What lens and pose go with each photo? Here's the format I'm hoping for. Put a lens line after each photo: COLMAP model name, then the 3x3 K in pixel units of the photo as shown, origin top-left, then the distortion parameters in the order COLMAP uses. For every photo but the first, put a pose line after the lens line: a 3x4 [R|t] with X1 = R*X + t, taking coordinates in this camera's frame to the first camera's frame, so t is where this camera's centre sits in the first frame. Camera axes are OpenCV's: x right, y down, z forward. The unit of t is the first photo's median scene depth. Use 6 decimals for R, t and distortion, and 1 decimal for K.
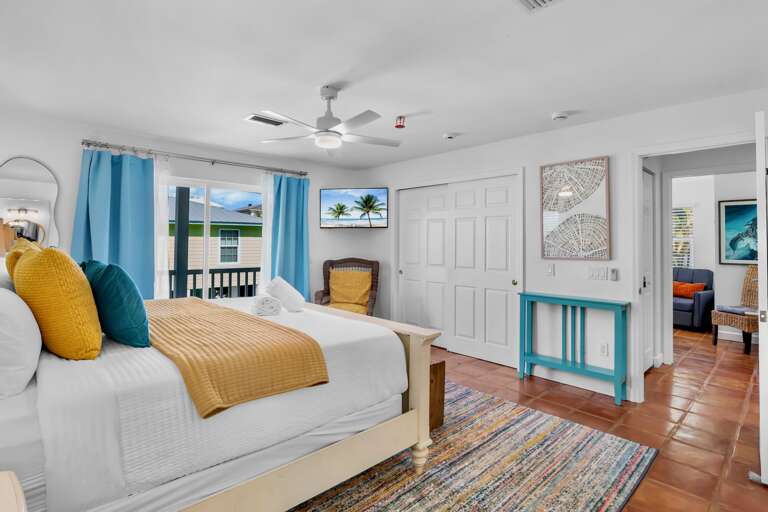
lens RADIAL K [[382.4, 0, 385.2], [0, 382.4, 235.3], [0, 0, 1]] dist [-0.027882, -0.000552]
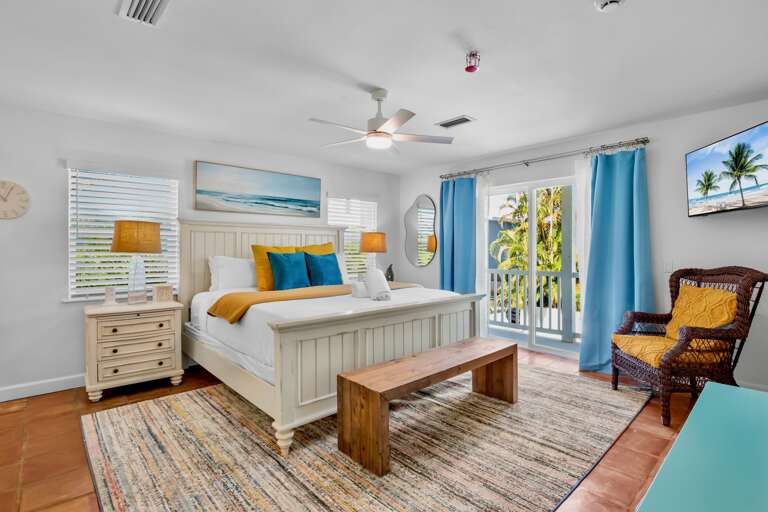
lens RADIAL K [[382.4, 0, 387.1], [0, 382.4, 250.5], [0, 0, 1]] dist [-0.027882, -0.000552]
pose [[0.025641, -0.001518, -0.999670, 0.452791], [0.034769, 0.999395, -0.000626, 0.022740], [0.999066, -0.034742, 0.025678, 0.497665]]
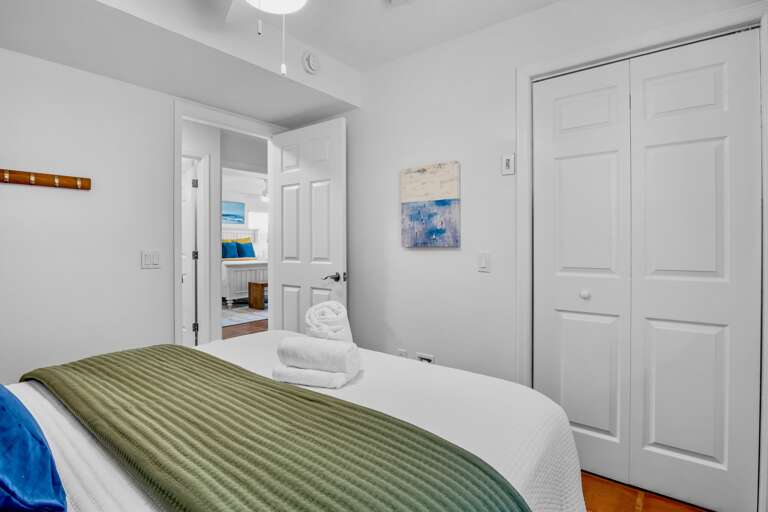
lens RADIAL K [[382.4, 0, 382.9], [0, 382.4, 251.8], [0, 0, 1]] dist [-0.027882, -0.000552]
pose [[0.186196, 0.009227, -0.982469, 1.384941], [0.035623, 0.999235, 0.016135, 0.057956], [0.981867, -0.038003, 0.185725, 0.661756]]
